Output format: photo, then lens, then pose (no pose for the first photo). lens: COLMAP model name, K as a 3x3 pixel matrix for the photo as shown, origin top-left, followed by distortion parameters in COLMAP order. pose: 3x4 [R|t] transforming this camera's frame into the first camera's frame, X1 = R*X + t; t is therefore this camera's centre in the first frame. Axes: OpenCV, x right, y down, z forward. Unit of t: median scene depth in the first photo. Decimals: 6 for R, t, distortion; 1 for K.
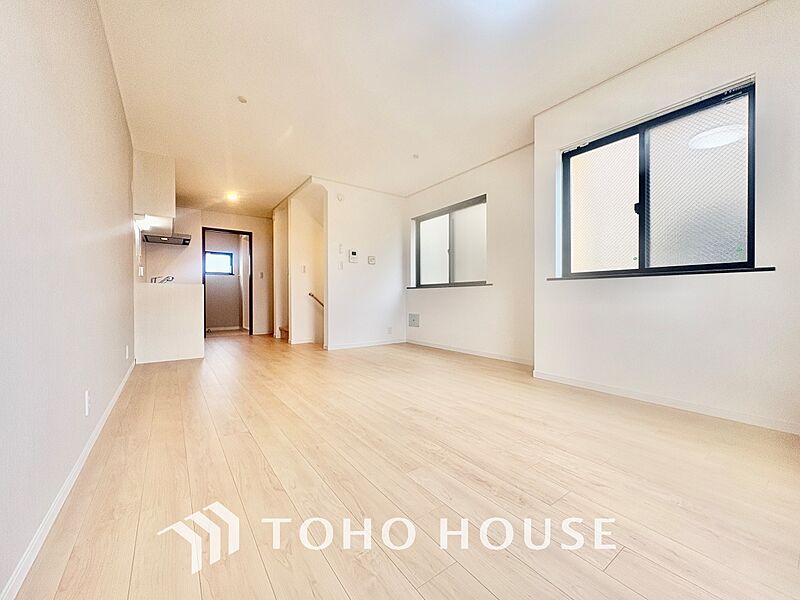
lens RADIAL K [[318.7, 0, 400.0], [0, 318.7, 300.0], [0, 0, 1]] dist [-0.001301, 0.000242]
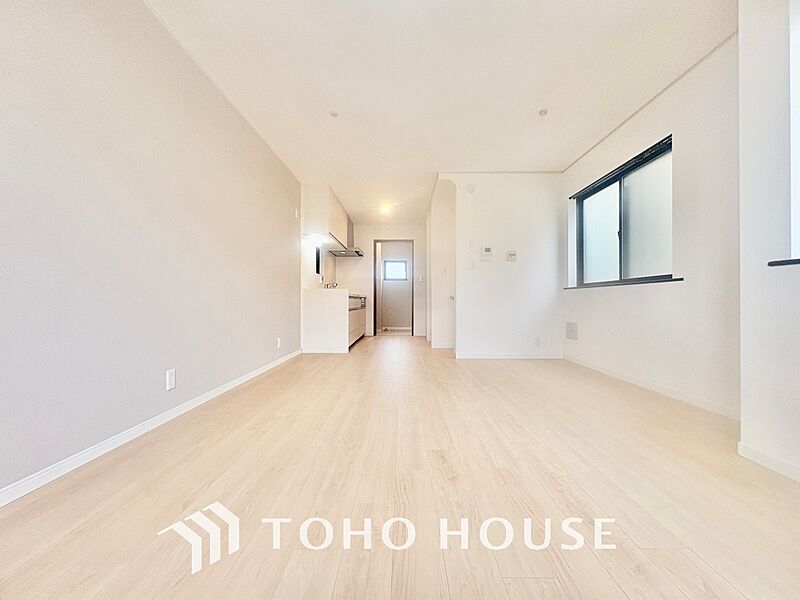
lens RADIAL K [[317.5, 0, 400.0], [0, 317.5, 300.0], [0, 0, 1]] dist [0.000224, -0.000053]
pose [[0.806466, 0.000592, -0.591281, 0.176757], [-0.006594, 0.999946, -0.007992, -0.000869], [0.591244, 0.010345, 0.806426, 0.161071]]
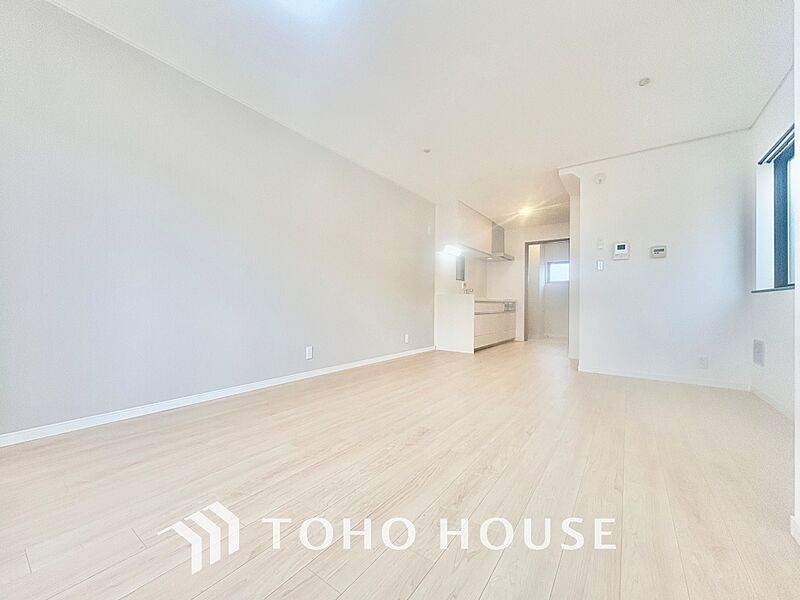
lens RADIAL K [[317.5, 0, 400.0], [0, 317.5, 300.0], [0, 0, 1]] dist [0.000224, -0.000053]
pose [[0.316617, -0.003524, -0.948547, 0.391273], [-0.018320, 0.999784, -0.009830, -0.007534], [0.948376, 0.020490, 0.316484, 0.288168]]
